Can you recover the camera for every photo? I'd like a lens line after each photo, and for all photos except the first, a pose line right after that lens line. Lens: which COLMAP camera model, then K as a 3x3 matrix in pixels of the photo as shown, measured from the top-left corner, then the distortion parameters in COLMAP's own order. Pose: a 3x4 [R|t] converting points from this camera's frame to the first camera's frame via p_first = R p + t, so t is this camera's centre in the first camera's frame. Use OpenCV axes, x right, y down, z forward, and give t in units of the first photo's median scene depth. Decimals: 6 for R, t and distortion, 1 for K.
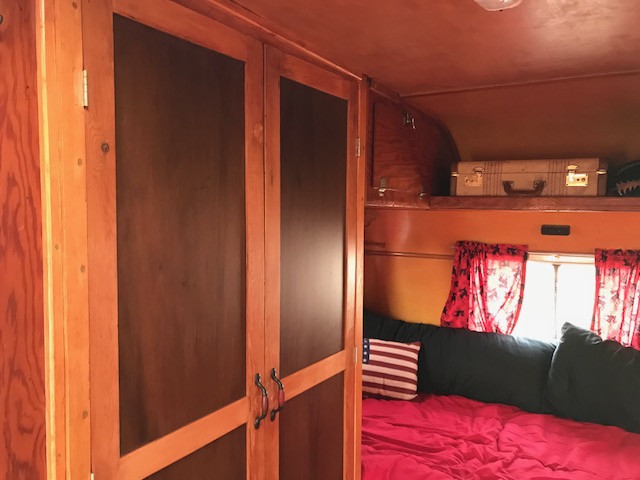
lens RADIAL K [[524.9, 0, 319.9], [0, 524.9, 236.8], [0, 0, 1]] dist [0.015475, -0.010001]
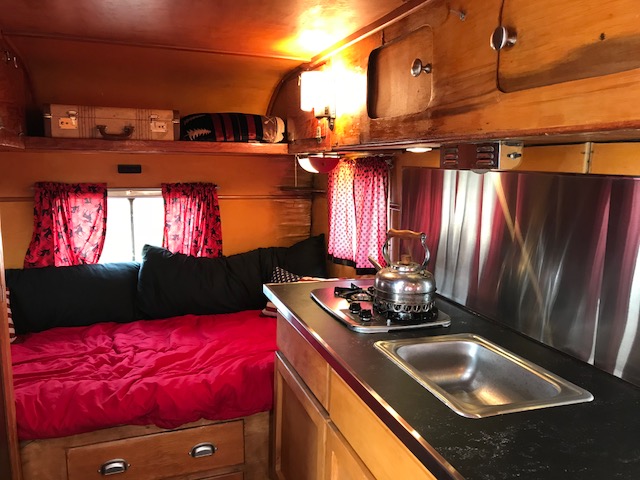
lens RADIAL K [[524.9, 0, 319.1], [0, 524.9, 243.5], [0, 0, 1]] dist [0.015475, -0.010001]
pose [[0.614911, -0.129940, 0.777818, -0.243643], [0.039812, 0.990189, 0.133944, 0.012022], [-0.787591, -0.051397, 0.614051, -0.073887]]
